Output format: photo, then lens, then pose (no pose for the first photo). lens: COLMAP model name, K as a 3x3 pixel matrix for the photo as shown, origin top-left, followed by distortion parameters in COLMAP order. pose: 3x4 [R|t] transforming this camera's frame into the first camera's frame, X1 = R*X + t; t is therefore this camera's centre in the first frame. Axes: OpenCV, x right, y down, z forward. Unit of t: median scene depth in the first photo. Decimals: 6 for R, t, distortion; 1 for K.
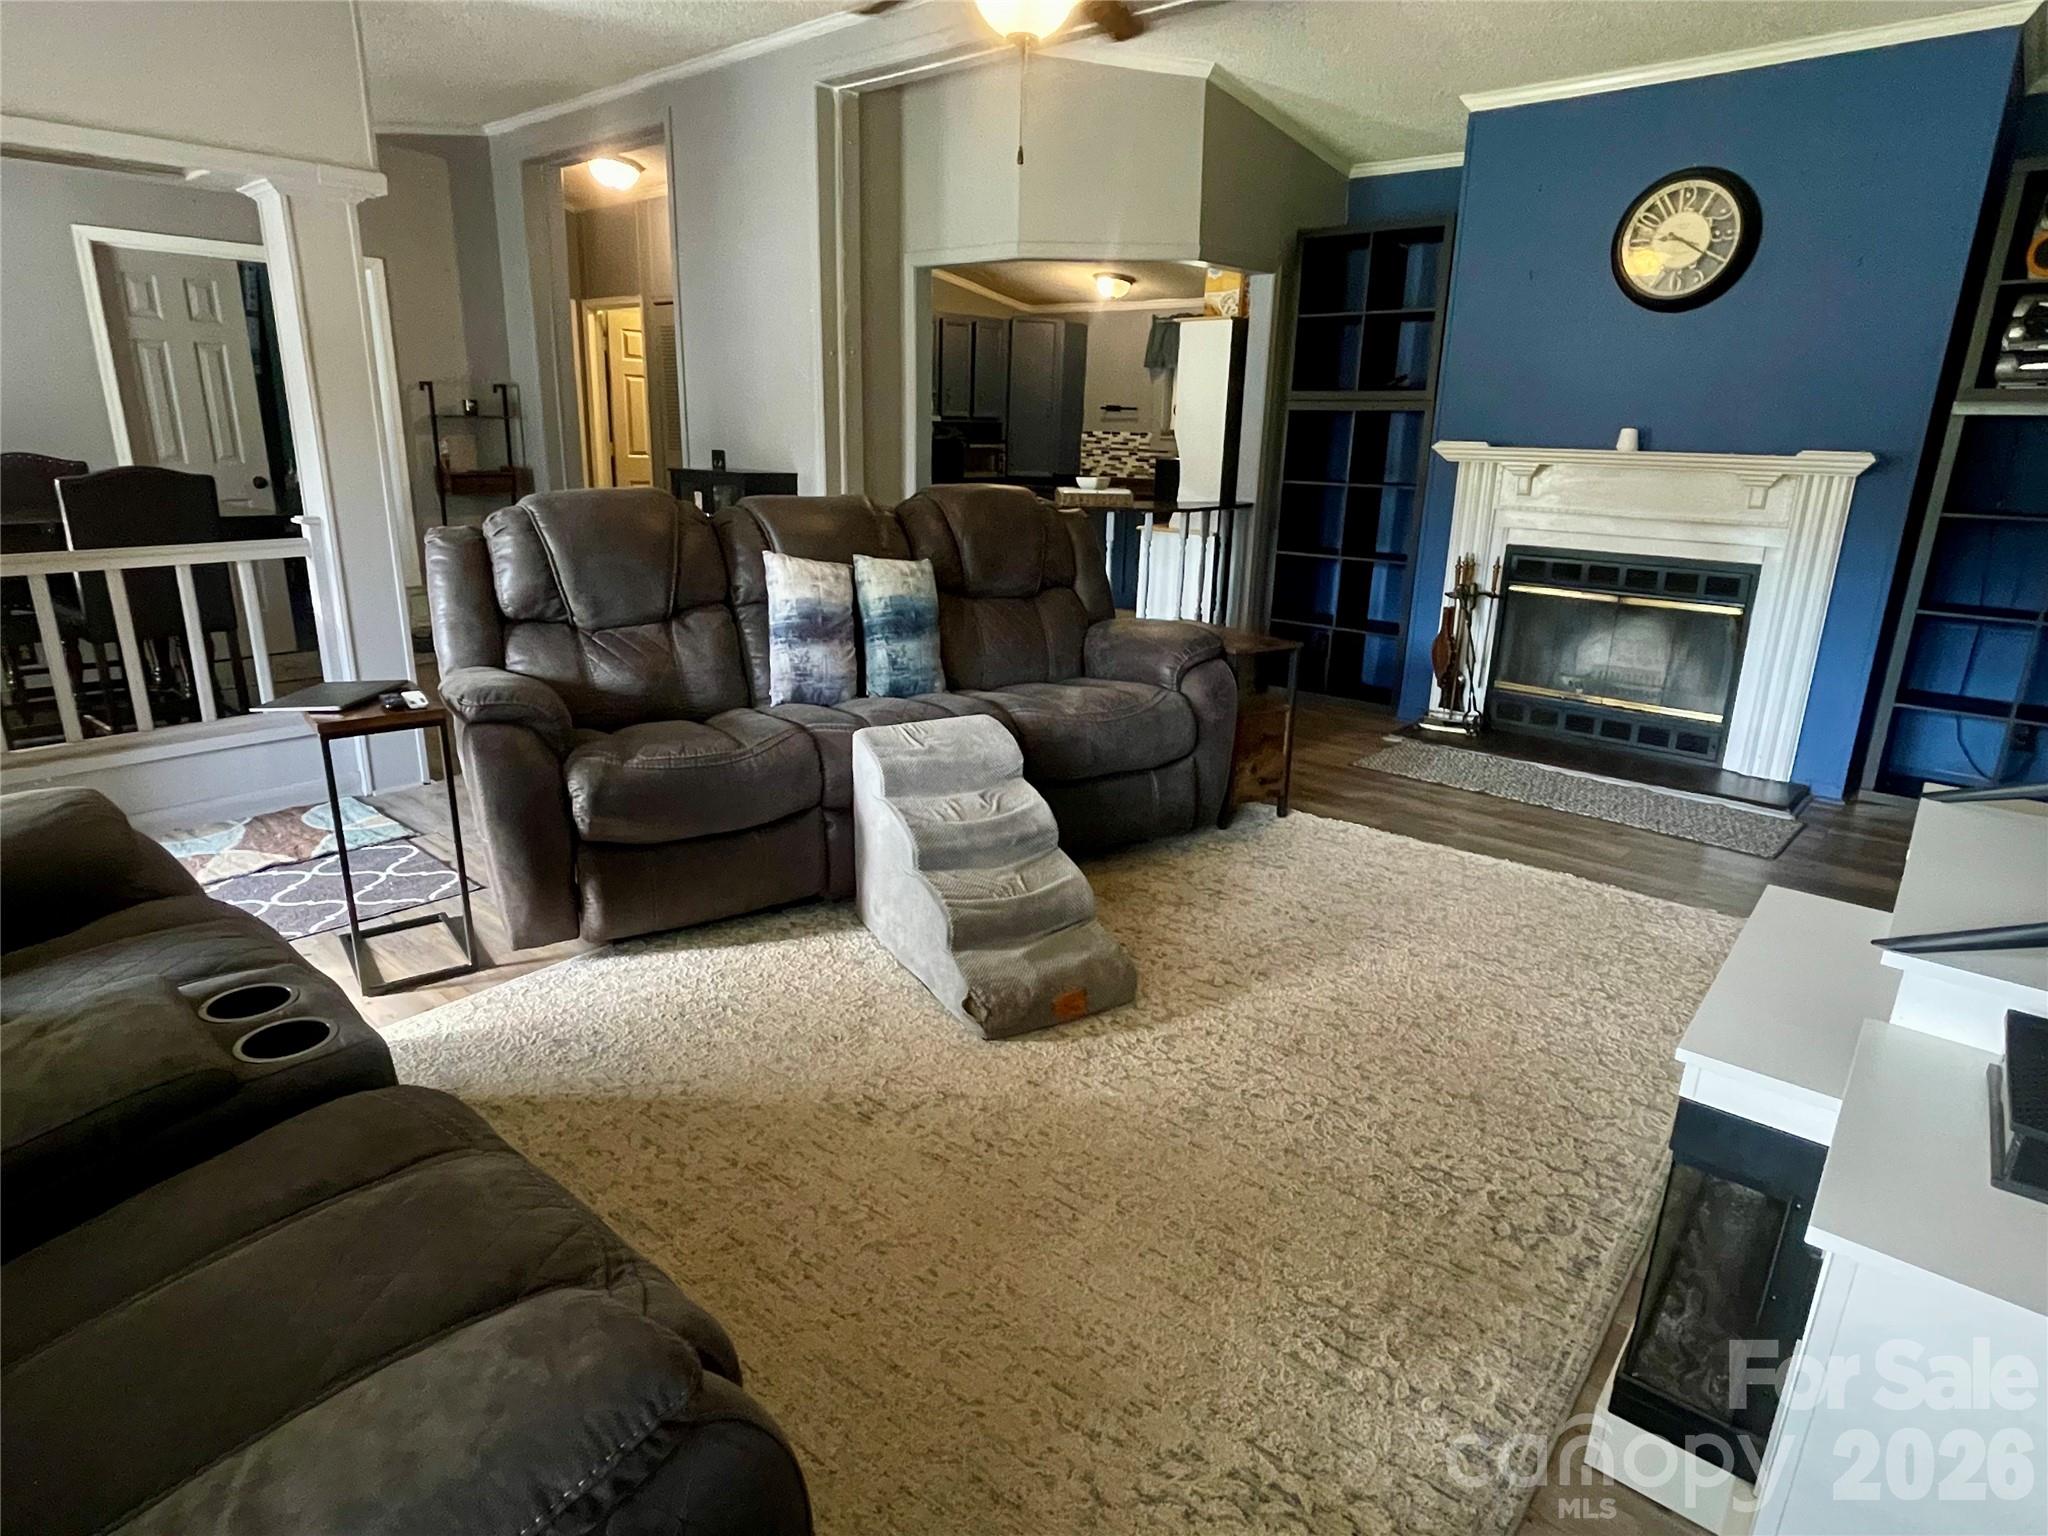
lens RADIAL K [[1115.2, 0, 1024.0], [0, 1115.2, 768.0], [0, 0, 1]] dist [0.003311, 0.000194]
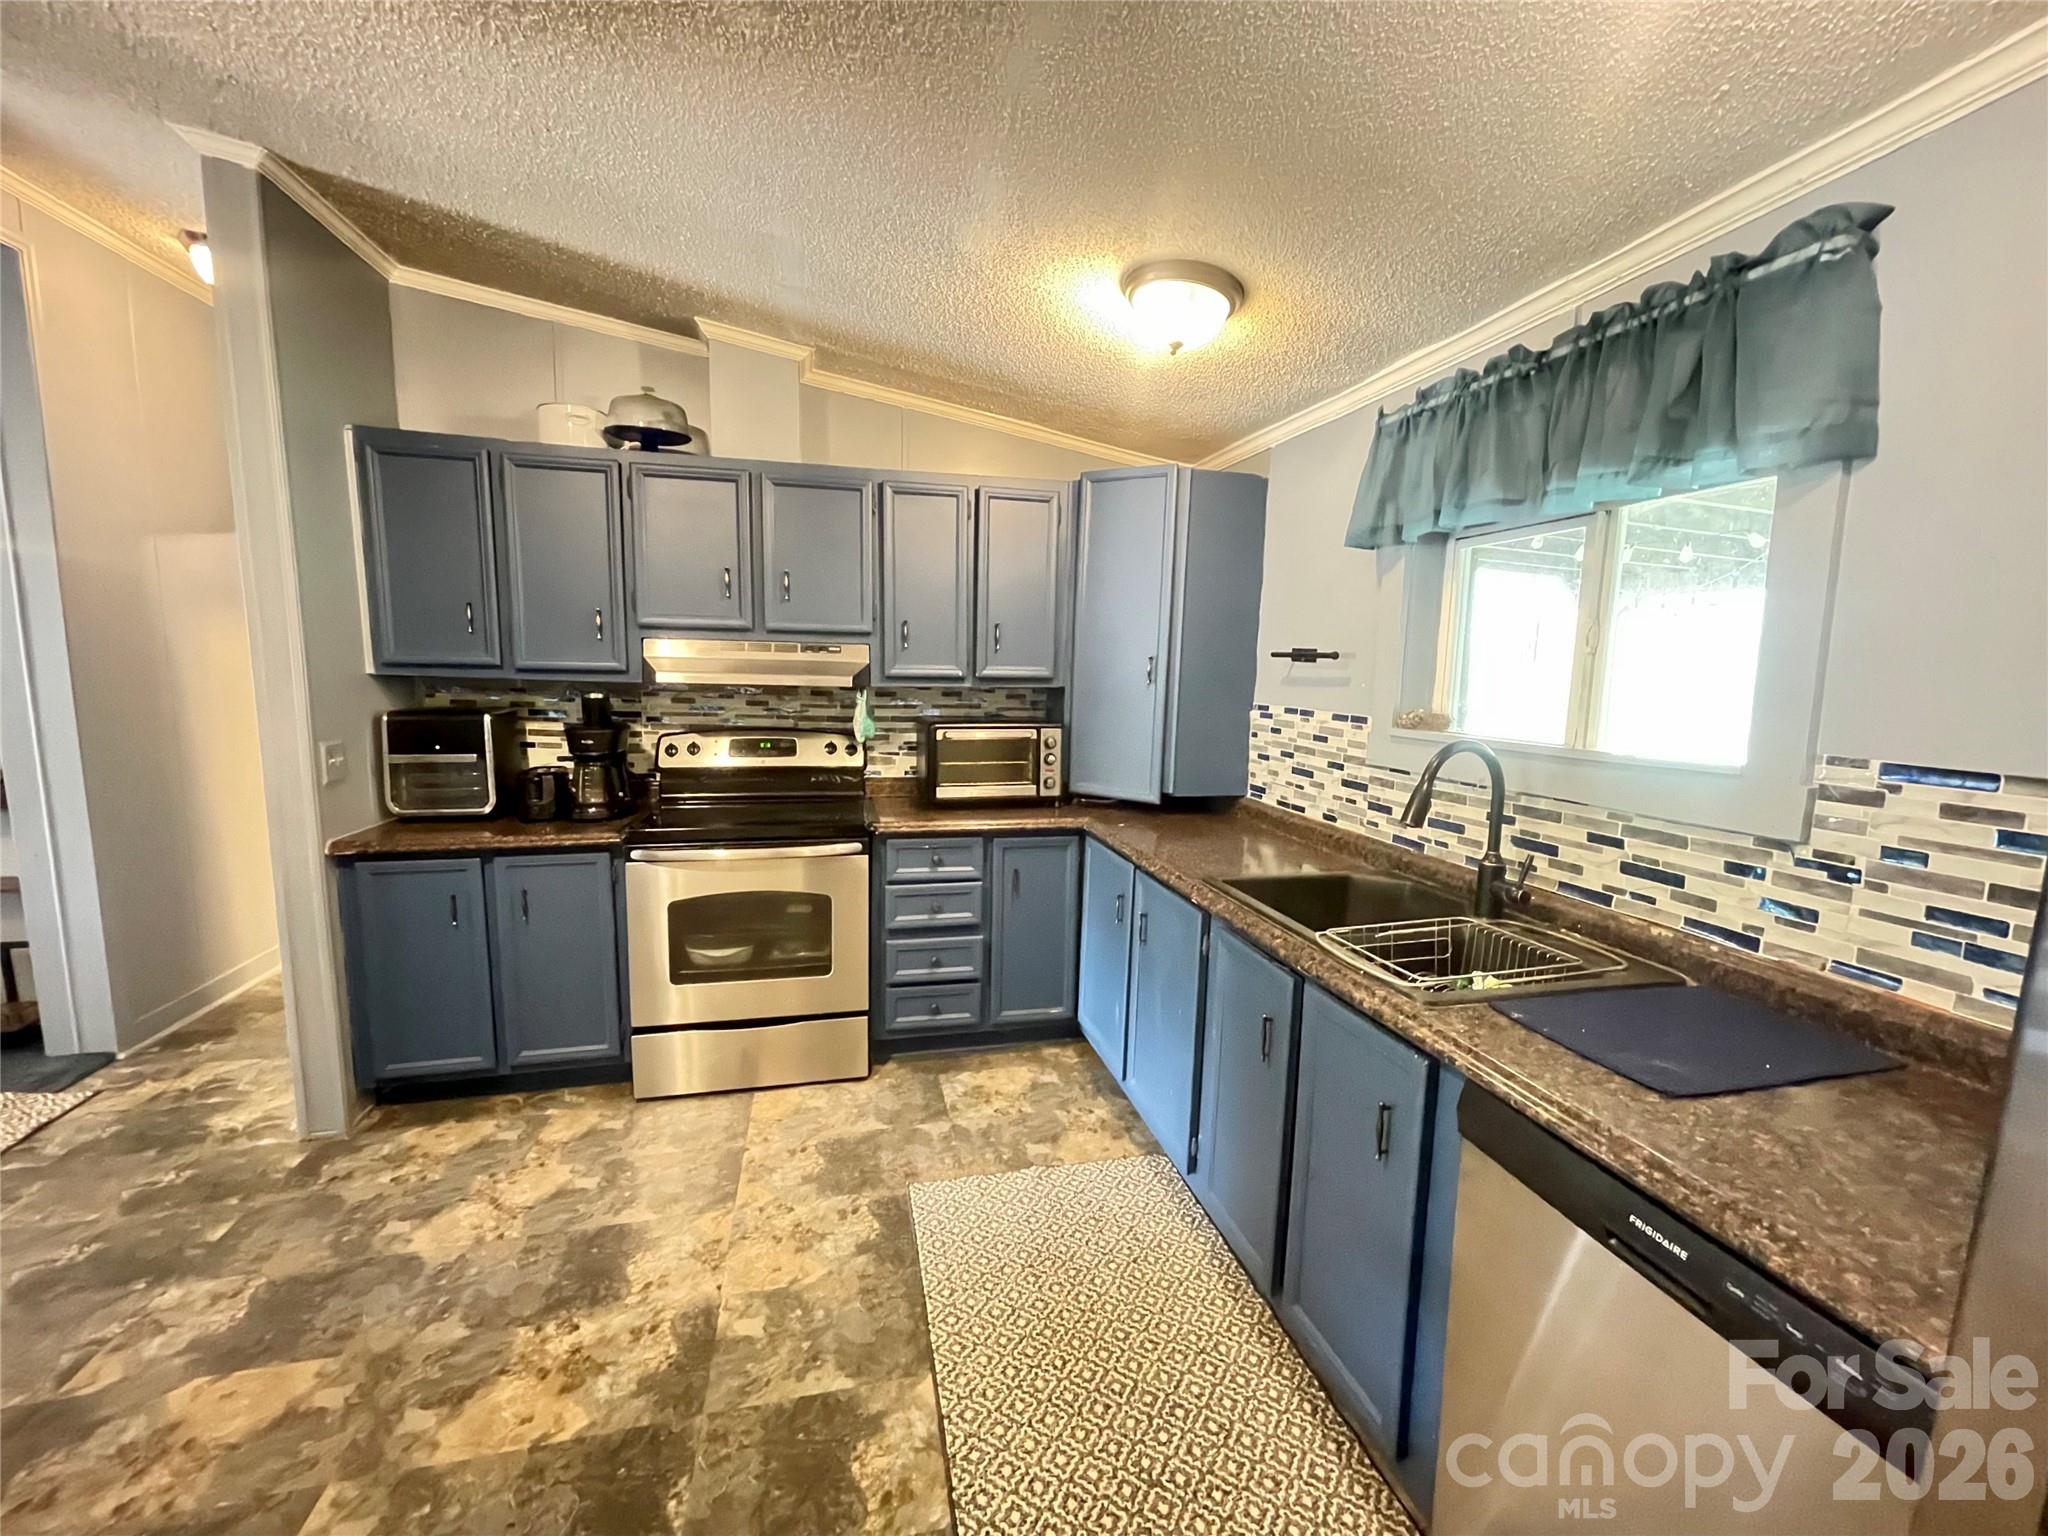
lens RADIAL K [[820.0, 0, 1024.0], [0, 820.0, 768.0], [0, 0, 1]] dist [0.000435, 0.000056]
pose [[0.806609, 0.068485, -0.587104, 0.177034], [-0.171747, 0.977567, -0.121928, -0.226088], [0.565583, 0.199182, 0.800276, 0.704652]]
